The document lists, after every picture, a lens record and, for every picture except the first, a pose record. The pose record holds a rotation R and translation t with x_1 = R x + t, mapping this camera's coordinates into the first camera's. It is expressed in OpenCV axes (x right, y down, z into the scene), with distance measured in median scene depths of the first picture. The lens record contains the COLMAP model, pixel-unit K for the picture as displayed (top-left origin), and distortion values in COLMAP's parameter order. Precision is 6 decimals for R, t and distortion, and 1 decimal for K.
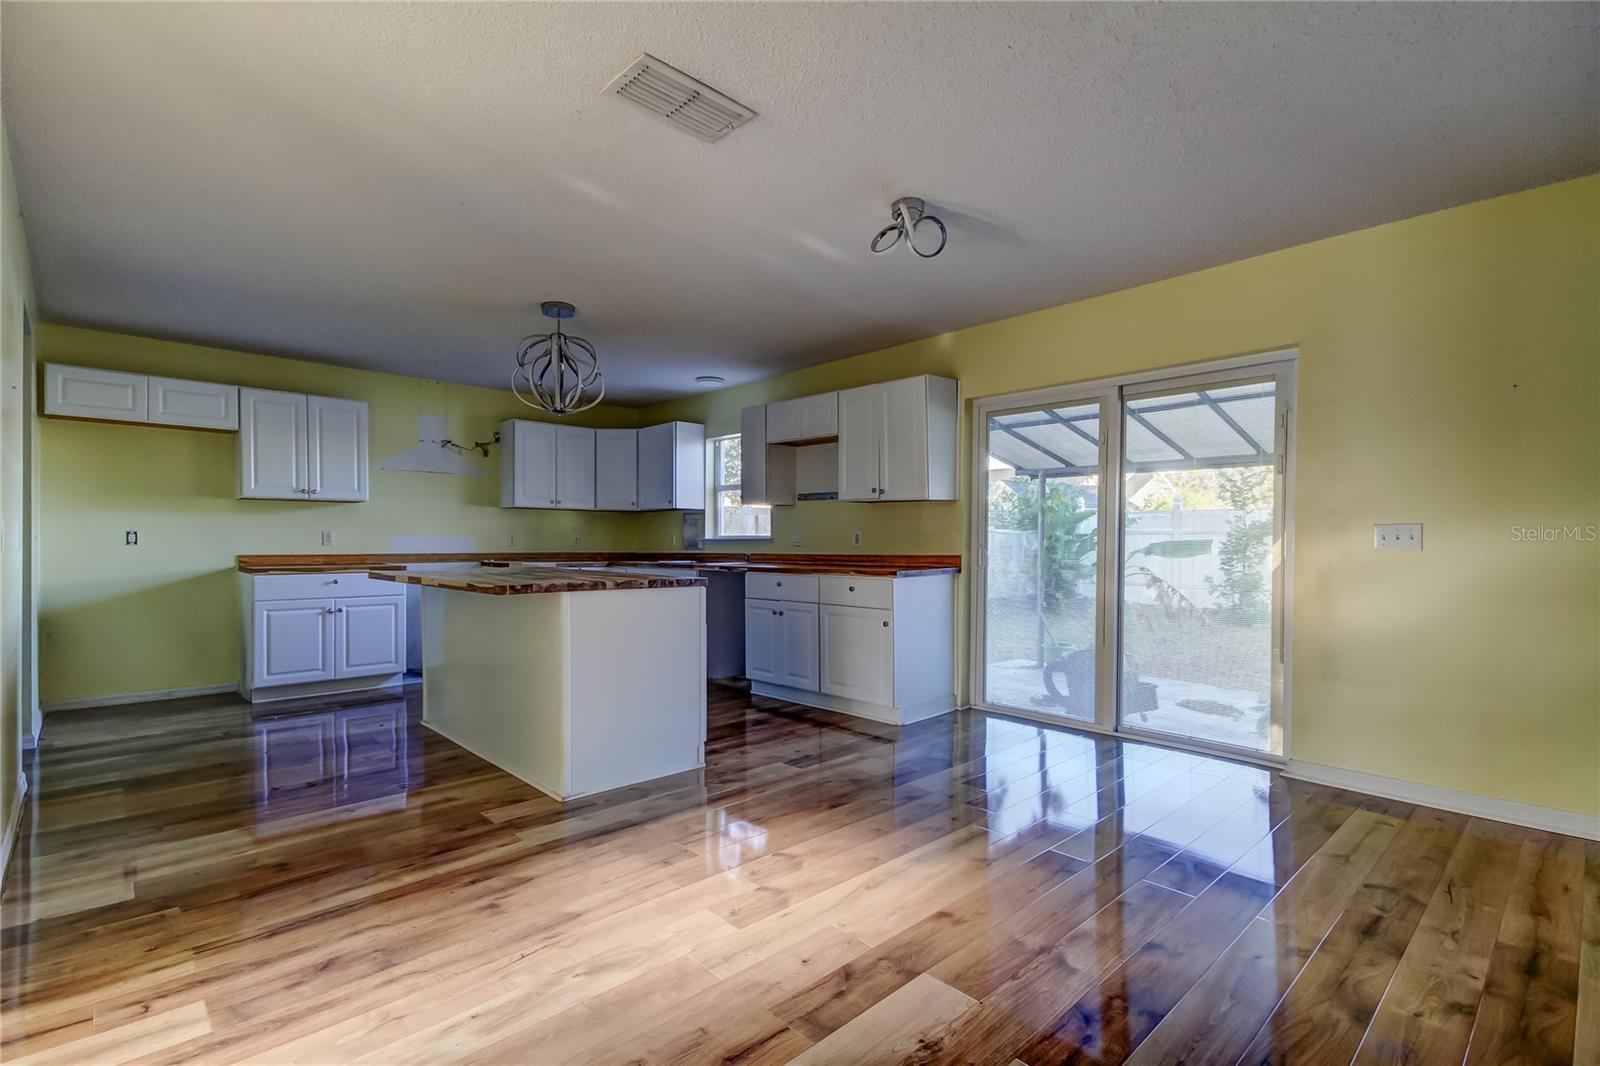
lens RADIAL K [[758.4, 0, 806.0], [0, 758.4, 543.4], [0, 0, 1]] dist [0.025414, -0.004718]
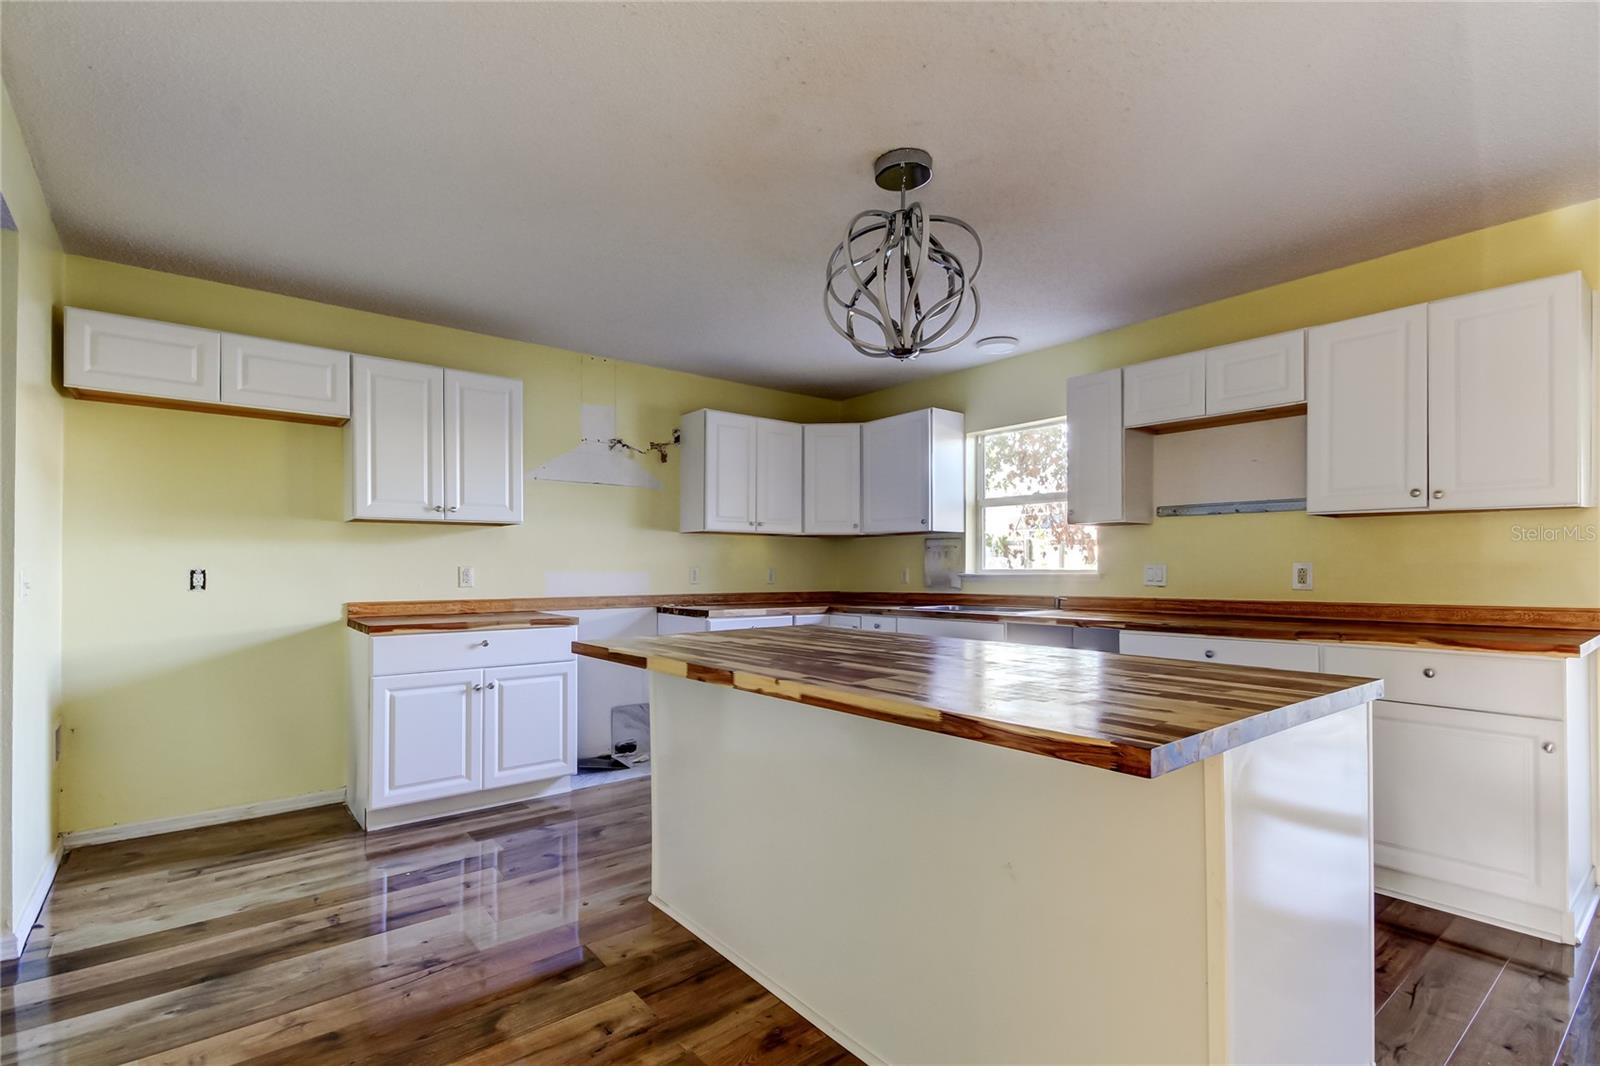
lens RADIAL K [[758.4, 0, 810.2], [0, 758.4, 557.8], [0, 0, 1]] dist [0.025414, -0.004718]
pose [[0.997745, -0.005085, -0.066930, -0.291349], [0.003949, 0.999846, -0.017098, -0.012324], [0.067006, 0.016795, 0.997611, 0.359723]]
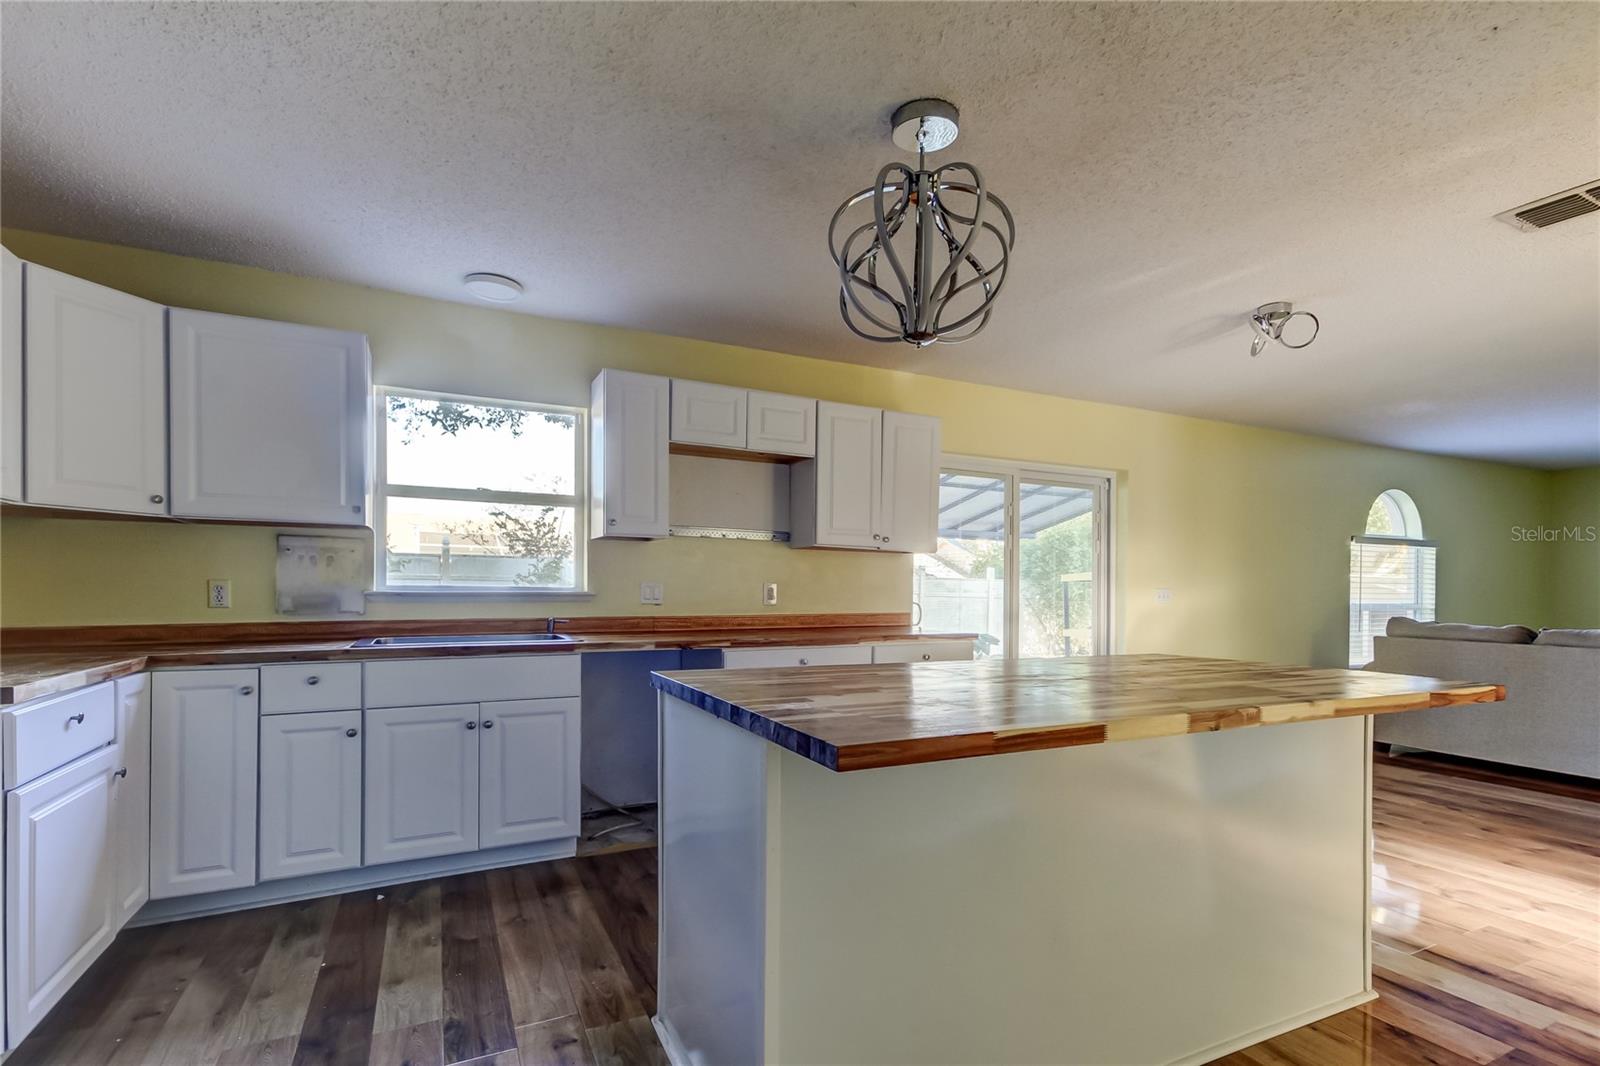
lens RADIAL K [[758.4, 0, 800.3], [0, 758.4, 594.9], [0, 0, 1]] dist [0.025414, -0.004718]
pose [[0.289517, -0.004961, 0.957160, -0.658637], [-0.004902, 0.999966, 0.006665, -0.010975], [-0.957160, -0.006622, 0.289483, 0.760724]]
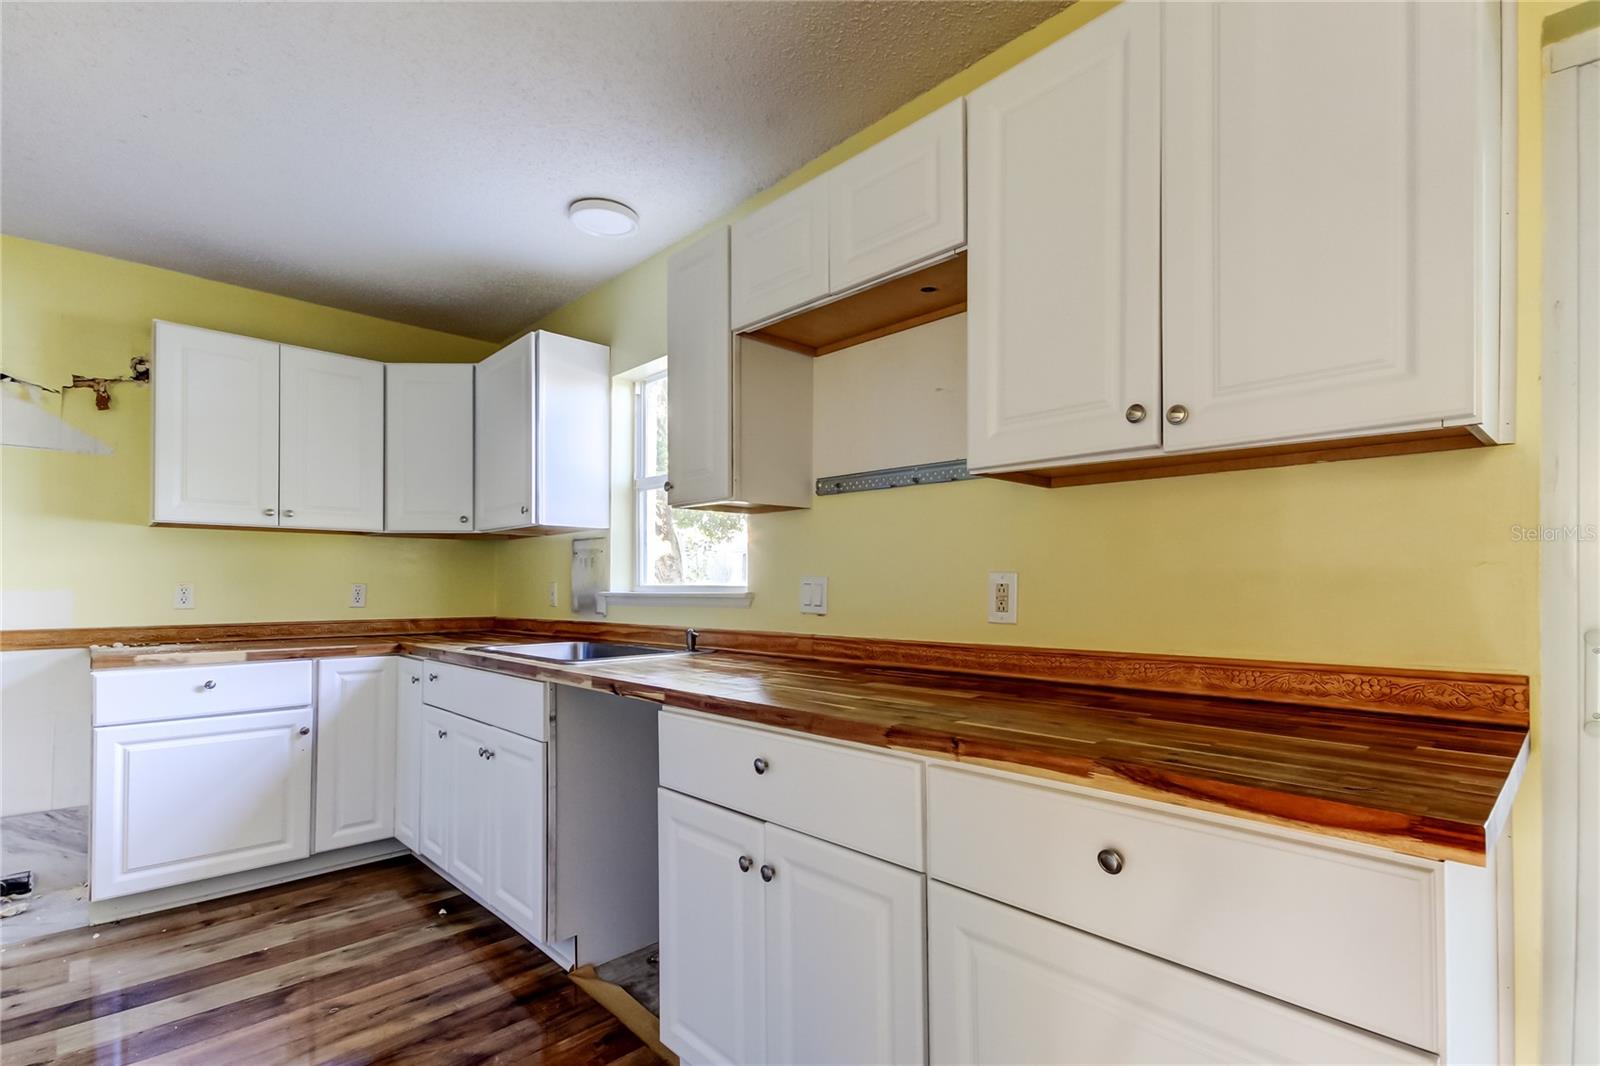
lens RADIAL K [[758.4, 0, 820.7], [0, 758.4, 579.8], [0, 0, 1]] dist [0.025414, -0.004718]
pose [[0.999749, -0.004518, 0.021937, -0.018777], [0.004696, 0.999956, -0.008072, -0.012189], [-0.021899, 0.008173, 0.999727, 0.677725]]
